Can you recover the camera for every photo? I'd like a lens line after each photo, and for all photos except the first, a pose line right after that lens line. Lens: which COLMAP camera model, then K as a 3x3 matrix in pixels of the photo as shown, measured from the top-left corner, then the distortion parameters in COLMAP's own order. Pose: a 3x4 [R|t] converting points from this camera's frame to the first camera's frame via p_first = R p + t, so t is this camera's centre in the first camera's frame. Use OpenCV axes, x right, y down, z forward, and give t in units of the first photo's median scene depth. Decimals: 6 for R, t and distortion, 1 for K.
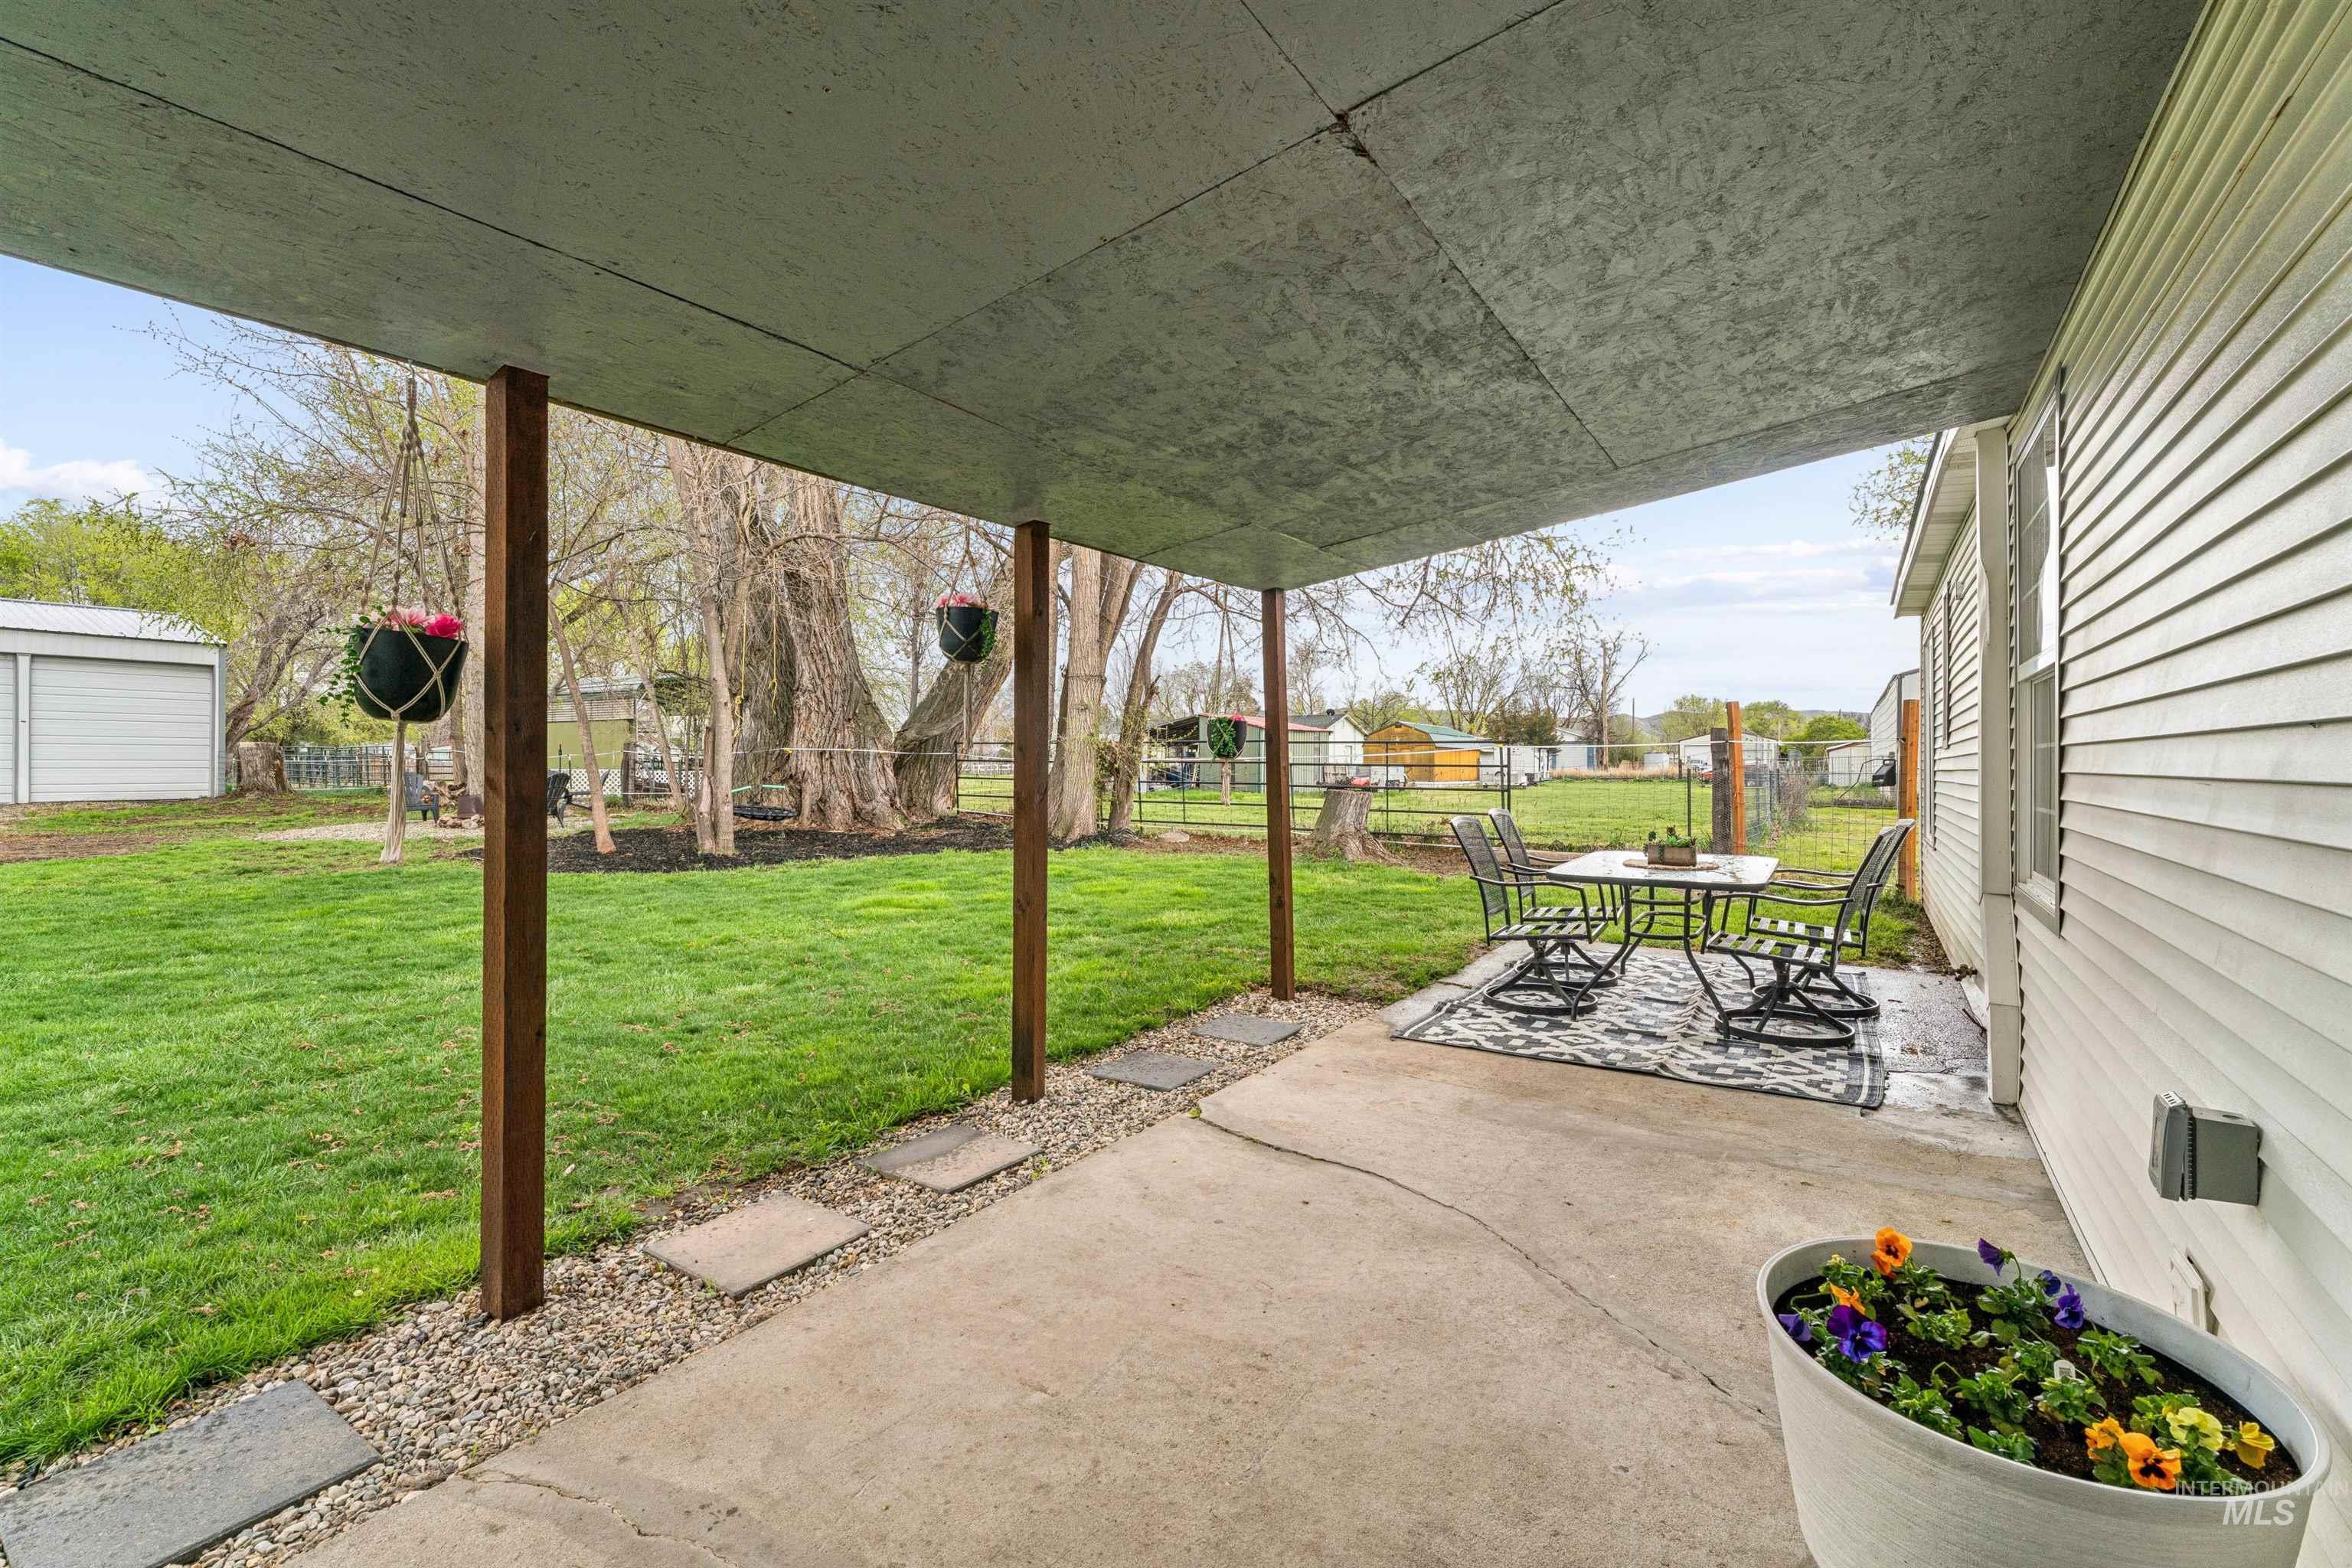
lens RADIAL K [[1014.4, 0, 1184.4], [0, 1014.4, 771.4], [0, 0, 1]] dist [-0.000278, 0.000287]
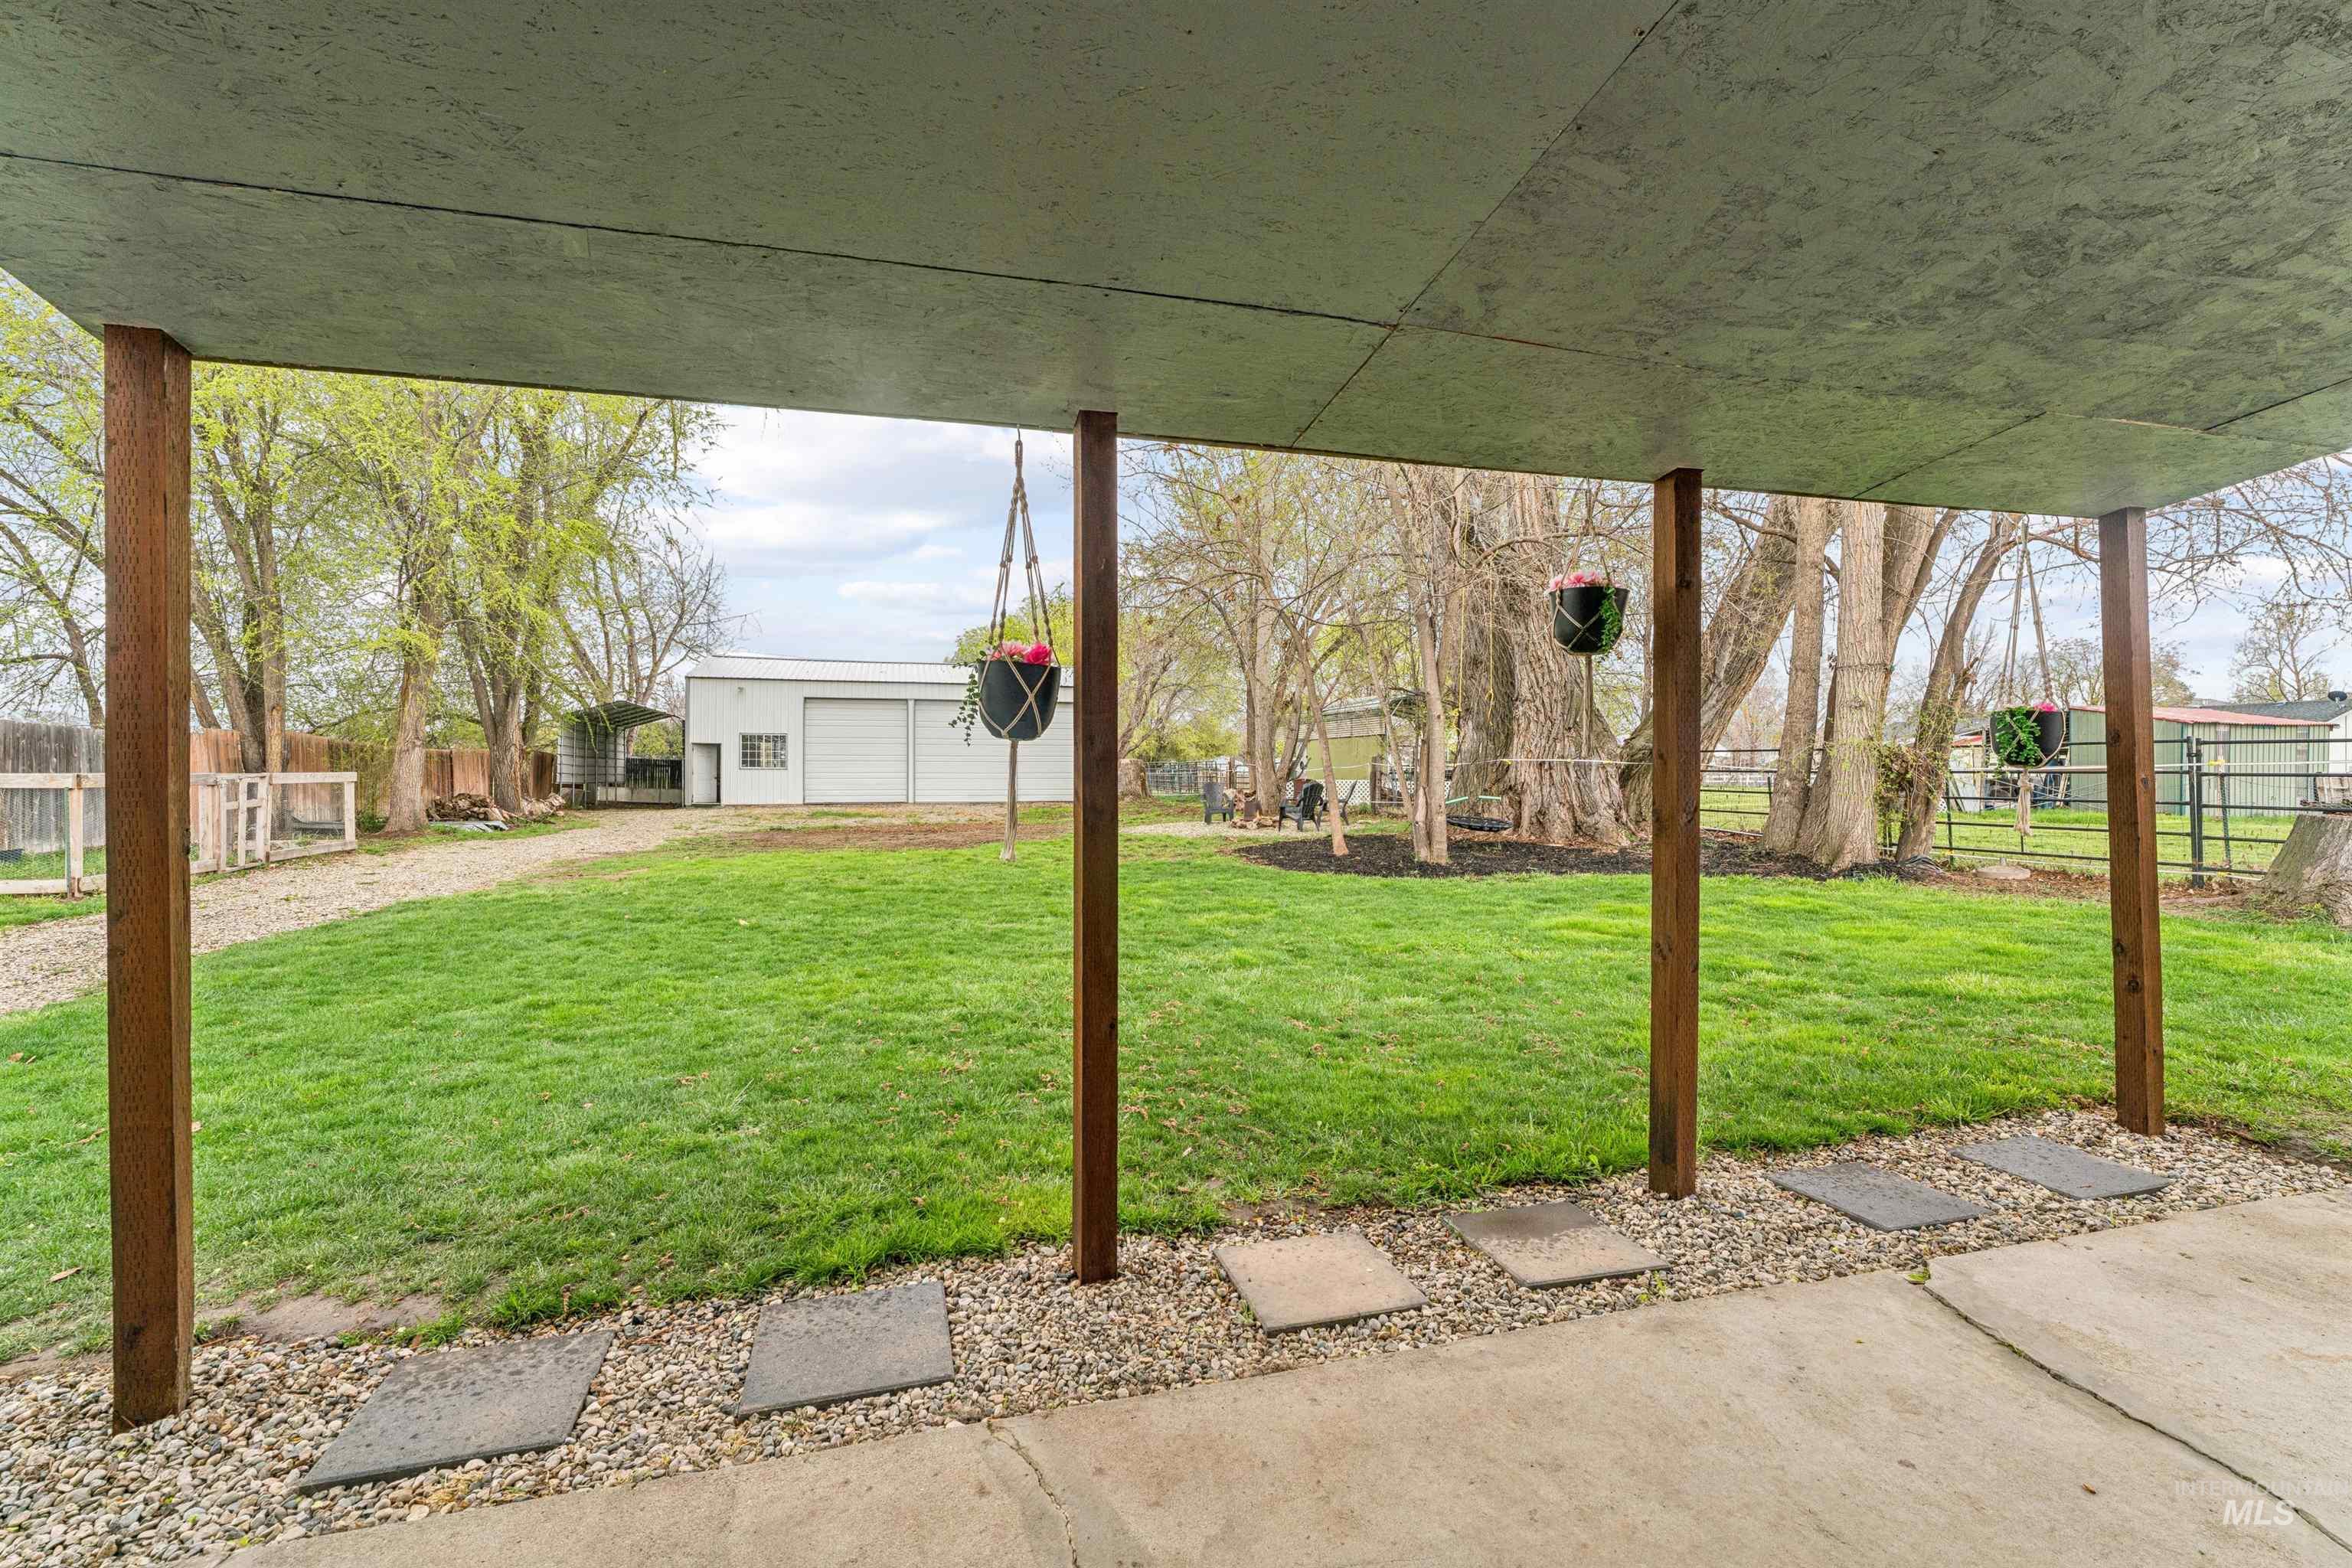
lens RADIAL K [[1028.6, 0, 1176.0], [0, 1028.6, 784.0], [0, 0, 1]] dist [-0.003625, 0.000285]
pose [[0.762659, 0.004630, -0.646784, 0.073911], [-0.003732, 0.999989, 0.002758, -0.001049], [0.646790, 0.000311, 0.762668, 0.131331]]
